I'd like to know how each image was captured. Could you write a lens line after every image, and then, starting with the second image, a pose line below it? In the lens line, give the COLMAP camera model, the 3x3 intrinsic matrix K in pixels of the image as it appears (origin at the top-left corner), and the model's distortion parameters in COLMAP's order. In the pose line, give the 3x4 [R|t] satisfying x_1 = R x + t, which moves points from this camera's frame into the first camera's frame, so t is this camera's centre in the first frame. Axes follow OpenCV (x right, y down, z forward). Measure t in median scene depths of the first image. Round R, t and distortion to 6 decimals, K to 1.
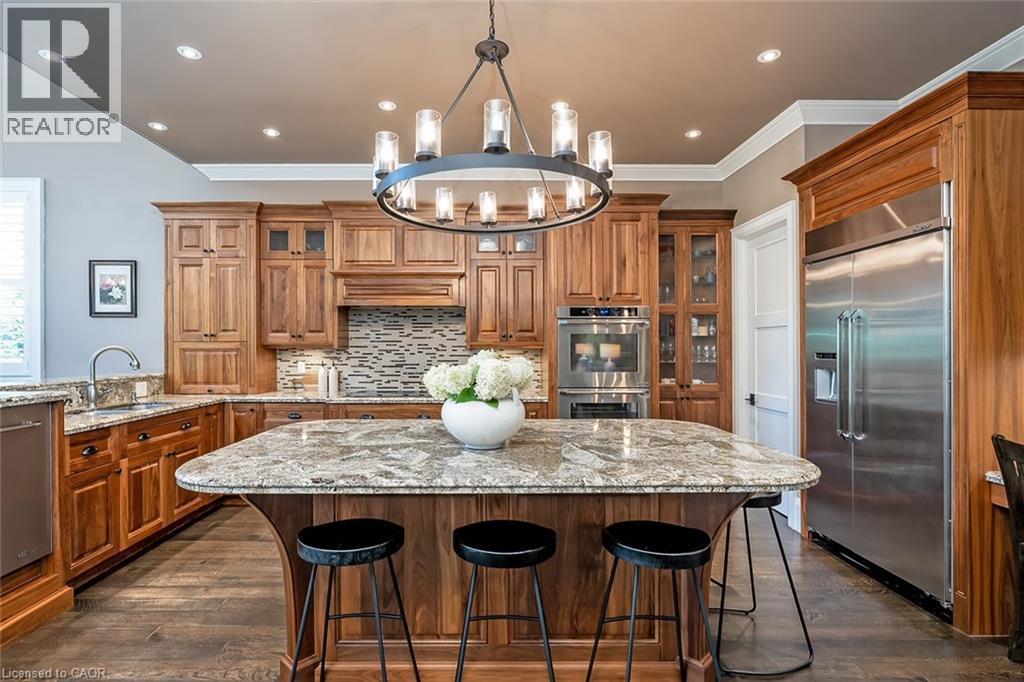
lens RADIAL K [[488.2, 0, 493.8], [0, 488.2, 350.0], [0, 0, 1]] dist [-0.006024, 0.001475]
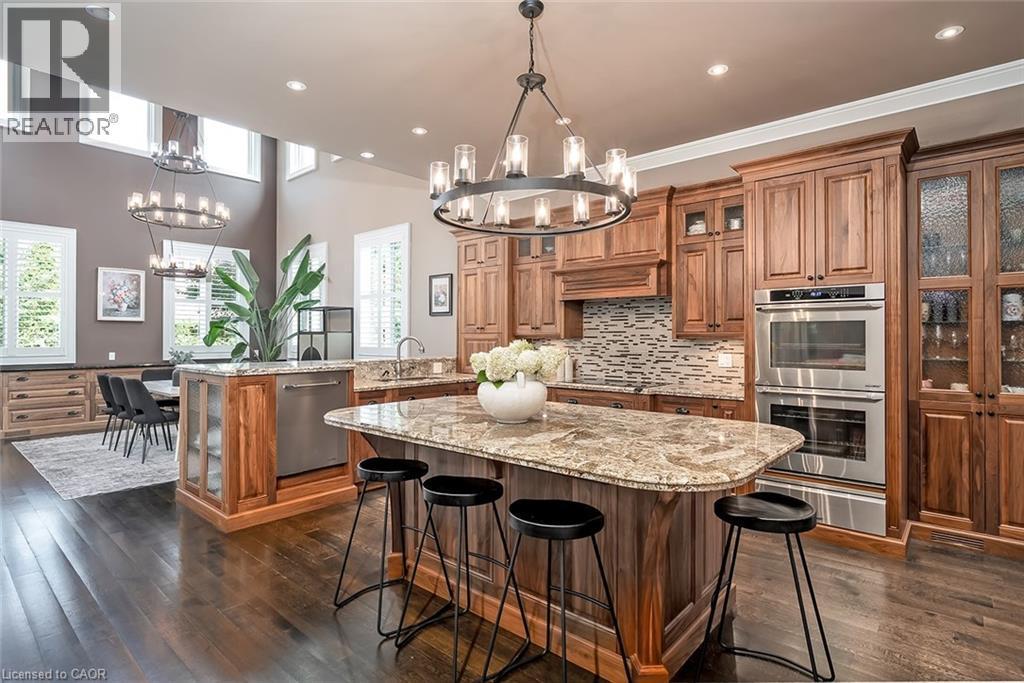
lens RADIAL K [[523.2, 0, 511.2], [0, 523.2, 337.0], [0, 0, 1]] dist [-0.009655, 0.002392]
pose [[0.747333, 0.000494, -0.664450, 0.389900], [-0.005271, 0.999973, -0.005185, -0.000215], [0.664429, 0.007378, 0.747315, 0.024473]]
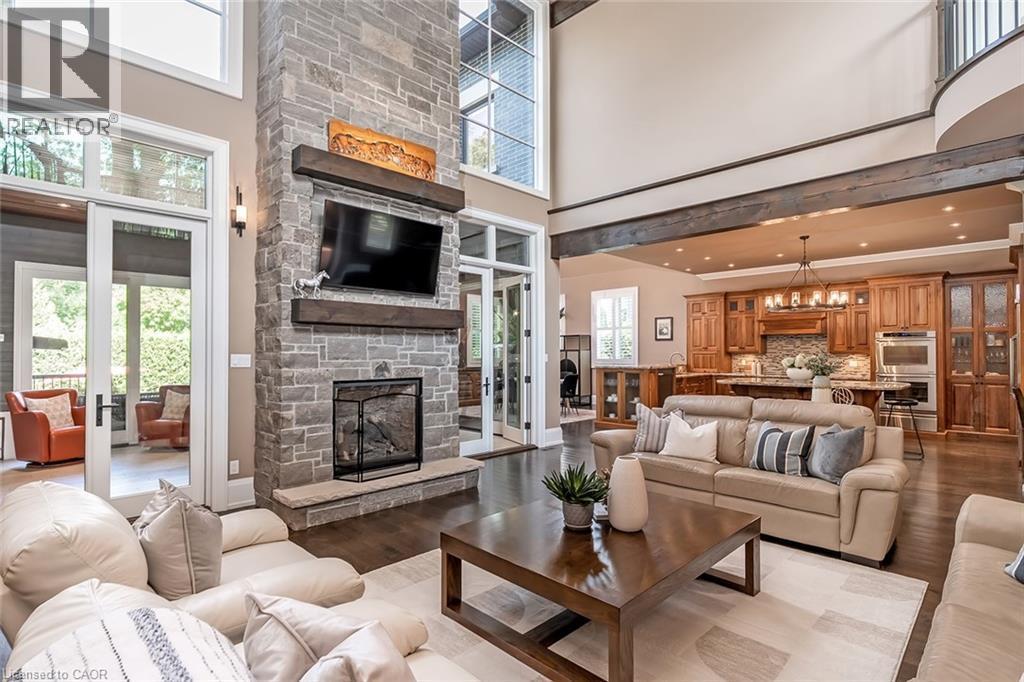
lens RADIAL K [[488.2, 0, 513.4], [0, 488.2, 351.0], [0, 0, 1]] dist [-0.006024, 0.001475]
pose [[0.691710, -0.002951, -0.722169, 0.504363], [-0.002968, 0.999972, -0.006930, 0.004326], [0.722169, 0.006937, 0.691682, -1.349171]]
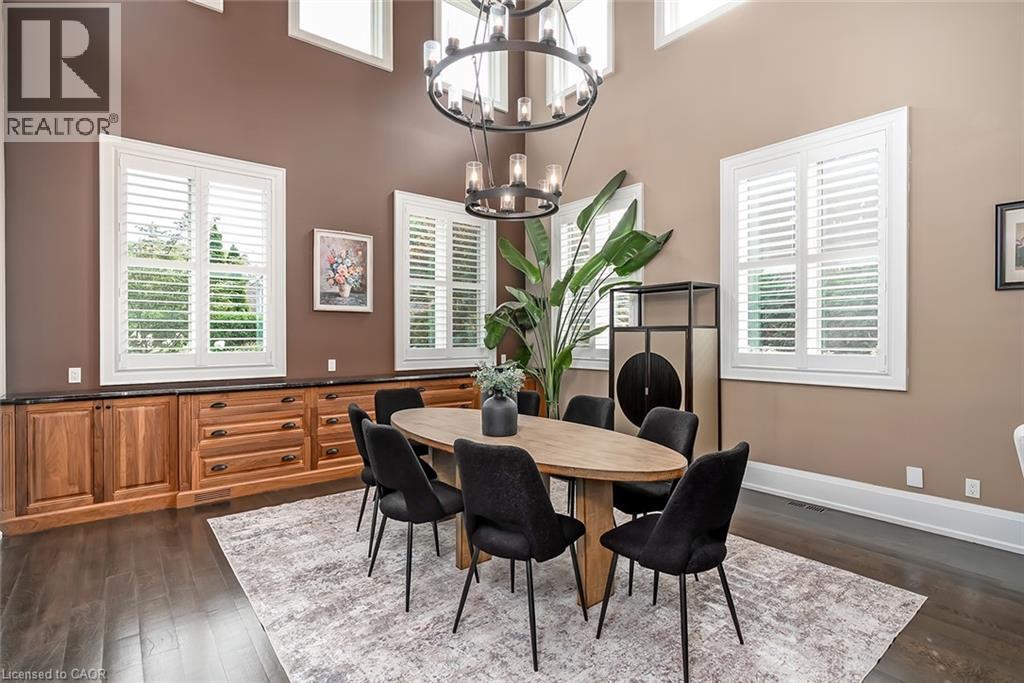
lens RADIAL K [[488.2, 0, 511.0], [0, 488.2, 338.9], [0, 0, 1]] dist [-0.006024, 0.001475]
pose [[0.625644, 0.007082, -0.780077, -0.792869], [-0.004610, 0.999975, 0.005381, -0.003640], [0.780095, 0.000229, 0.625661, 0.079427]]
